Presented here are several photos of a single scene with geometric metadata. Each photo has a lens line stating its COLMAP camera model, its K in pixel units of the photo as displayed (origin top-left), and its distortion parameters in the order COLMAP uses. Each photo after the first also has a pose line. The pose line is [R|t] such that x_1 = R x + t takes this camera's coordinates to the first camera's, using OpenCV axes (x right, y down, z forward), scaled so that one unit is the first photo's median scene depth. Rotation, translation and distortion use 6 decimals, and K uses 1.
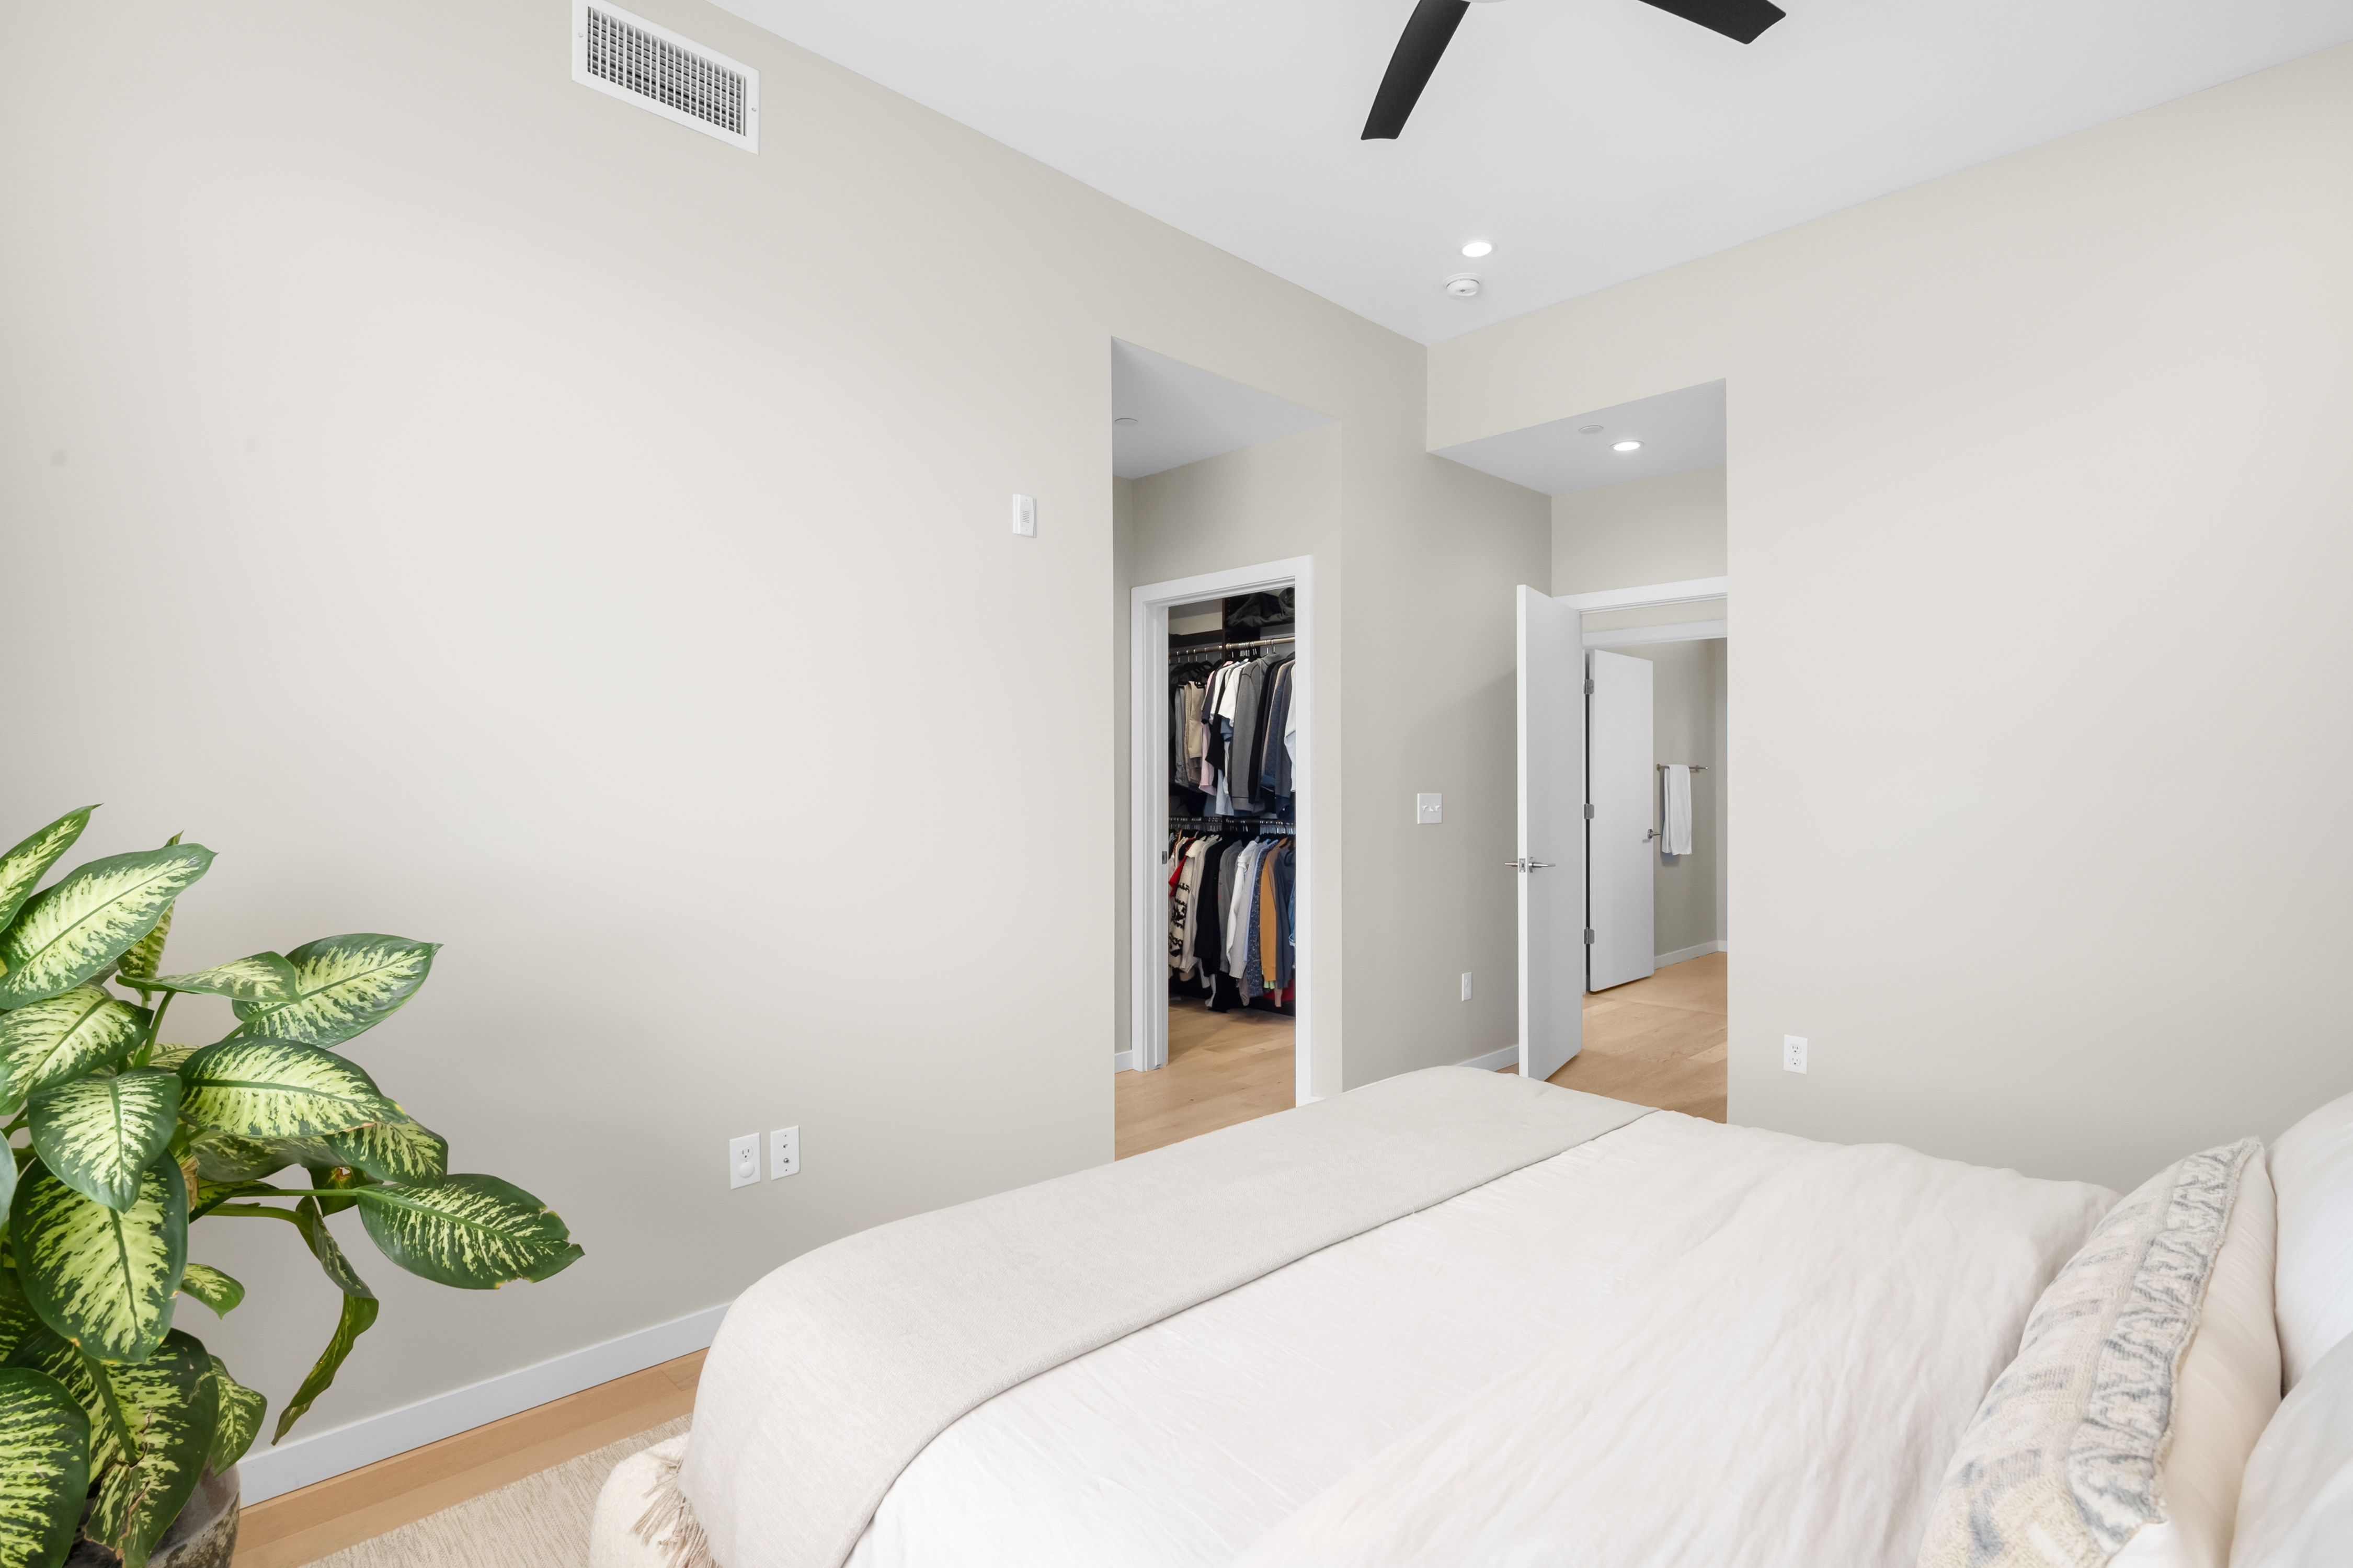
lens RADIAL K [[1098.8, 0, 1176.5], [0, 1098.8, 784.0], [0, 0, 1]] dist [-0.001096, 0.000362]
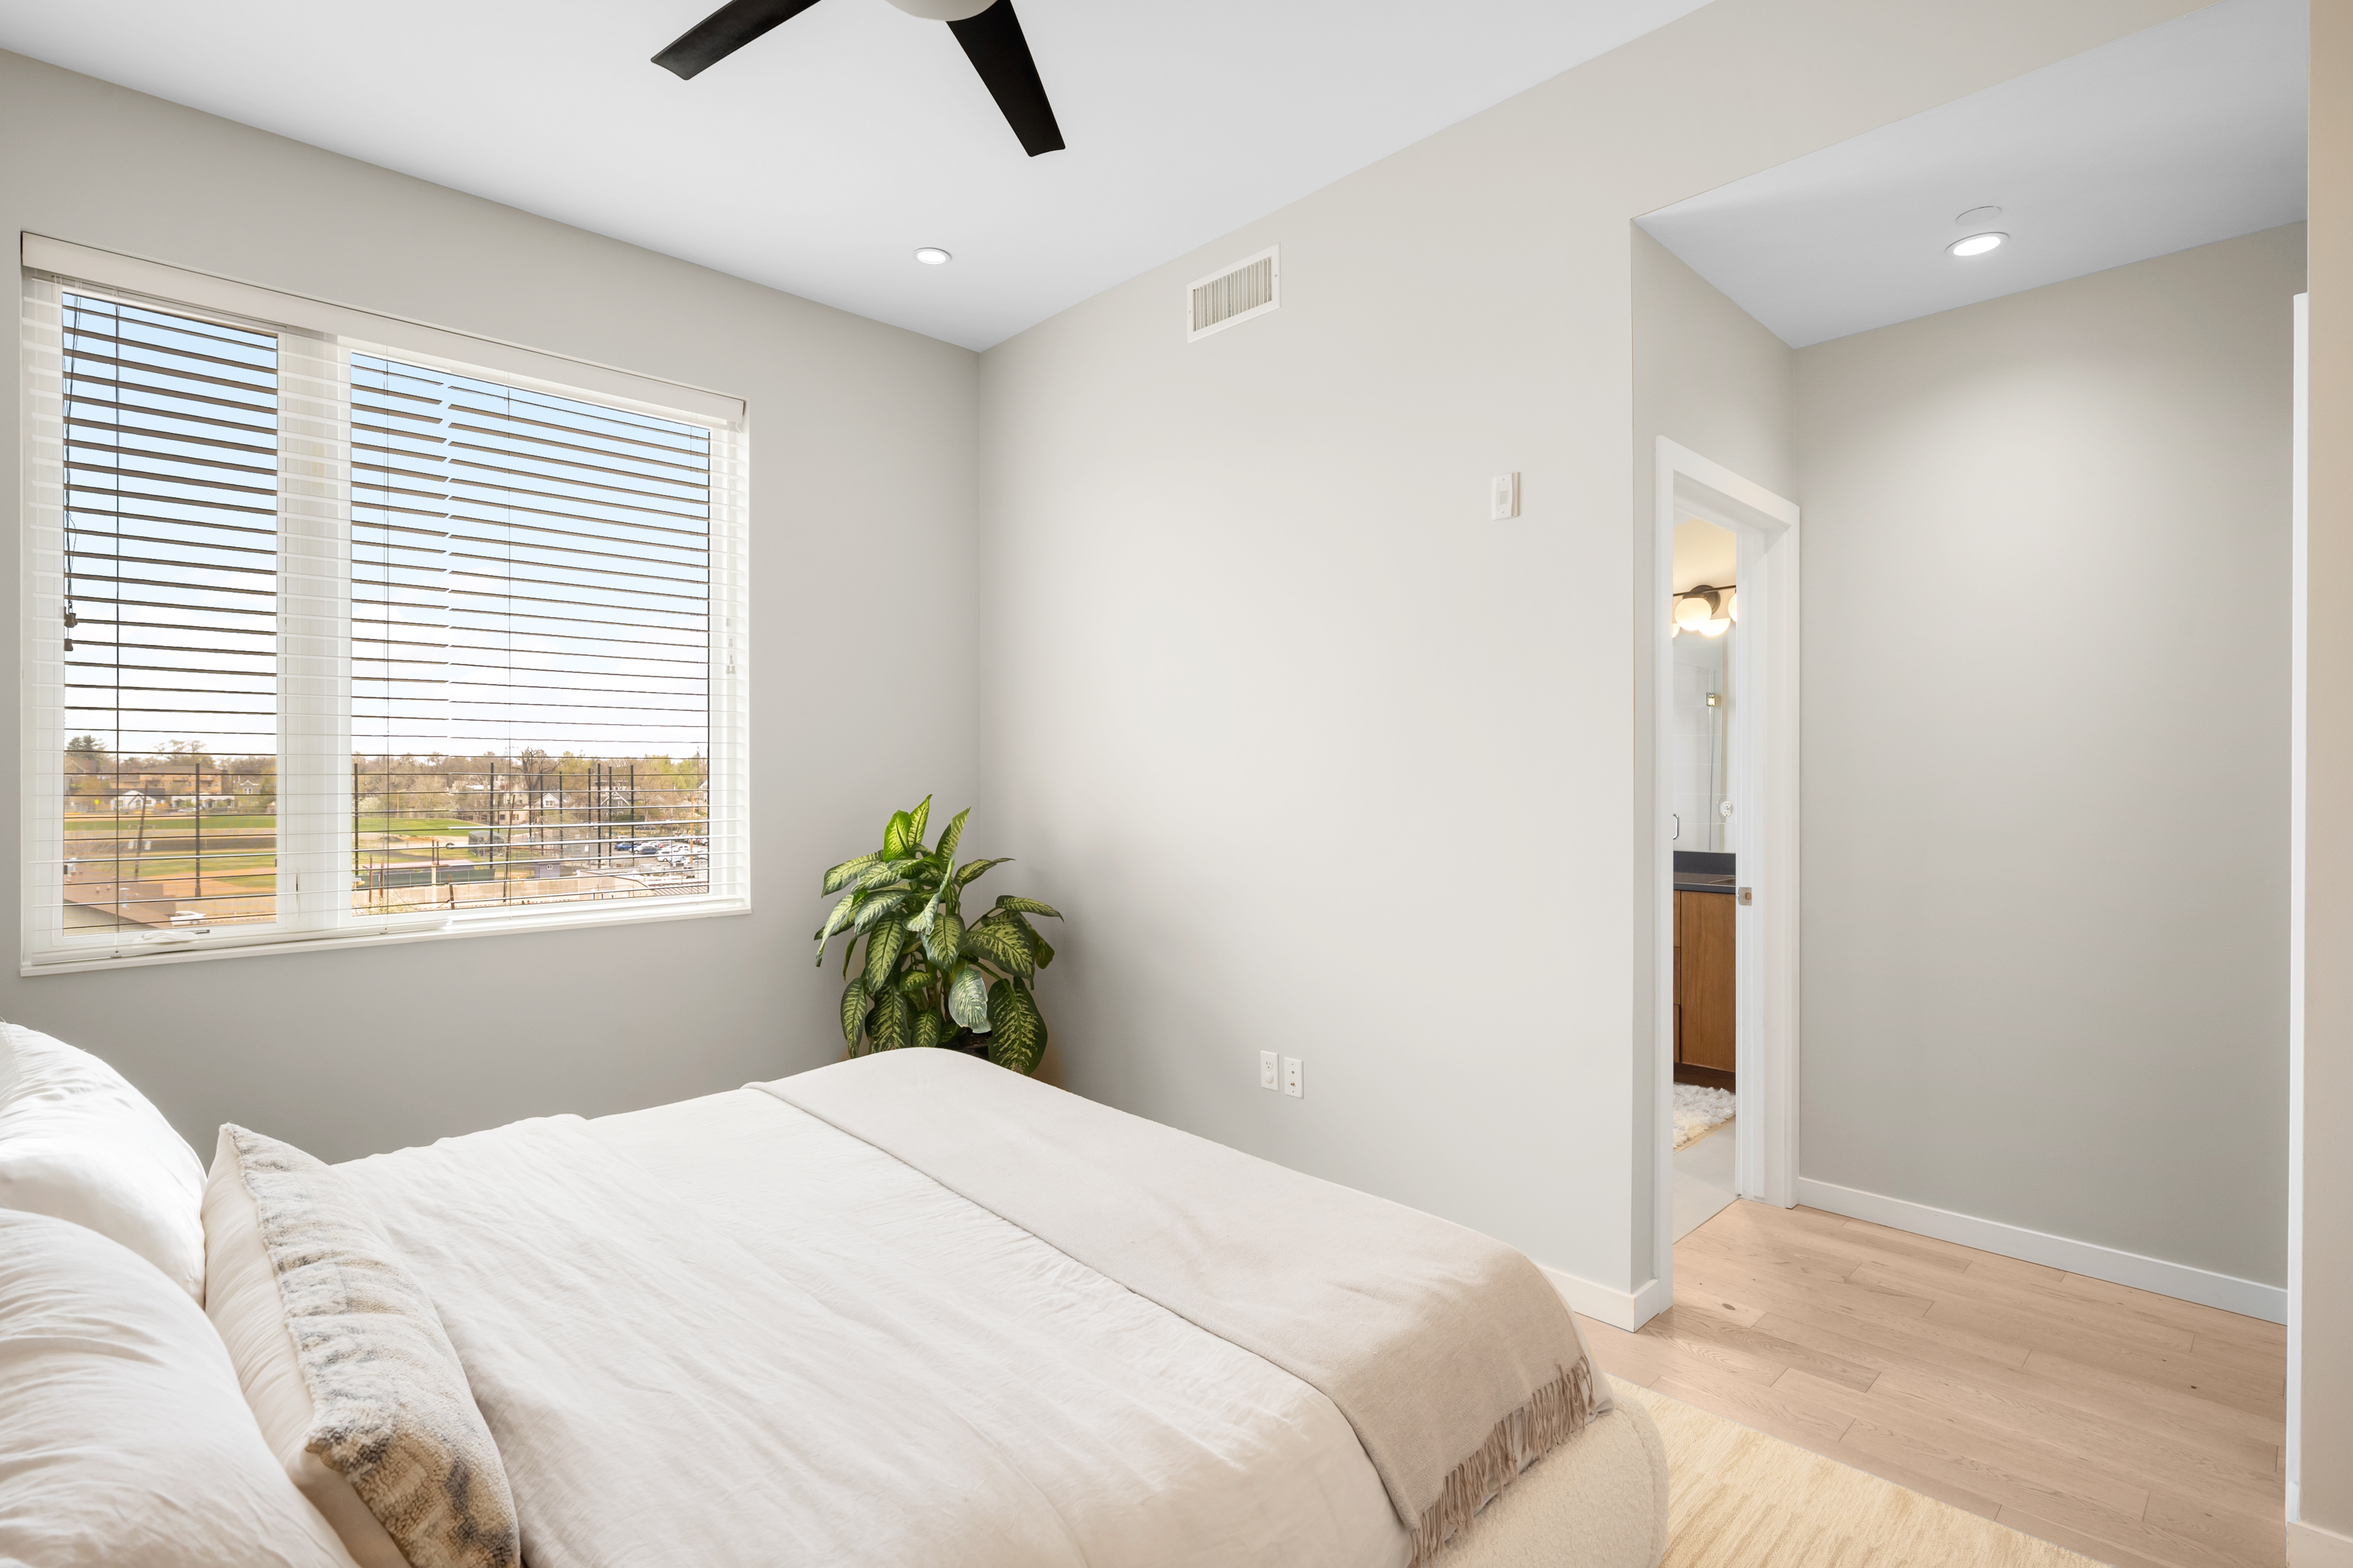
lens RADIAL K [[1098.8, 0, 1176.5], [0, 1098.8, 784.0], [0, 0, 1]] dist [-0.001096, 0.000362]
pose [[0.012894, 0.006956, -0.999893, 0.946318], [0.000185, 0.999976, 0.006959, -0.014432], [0.999917, -0.000275, 0.012893, 0.874630]]
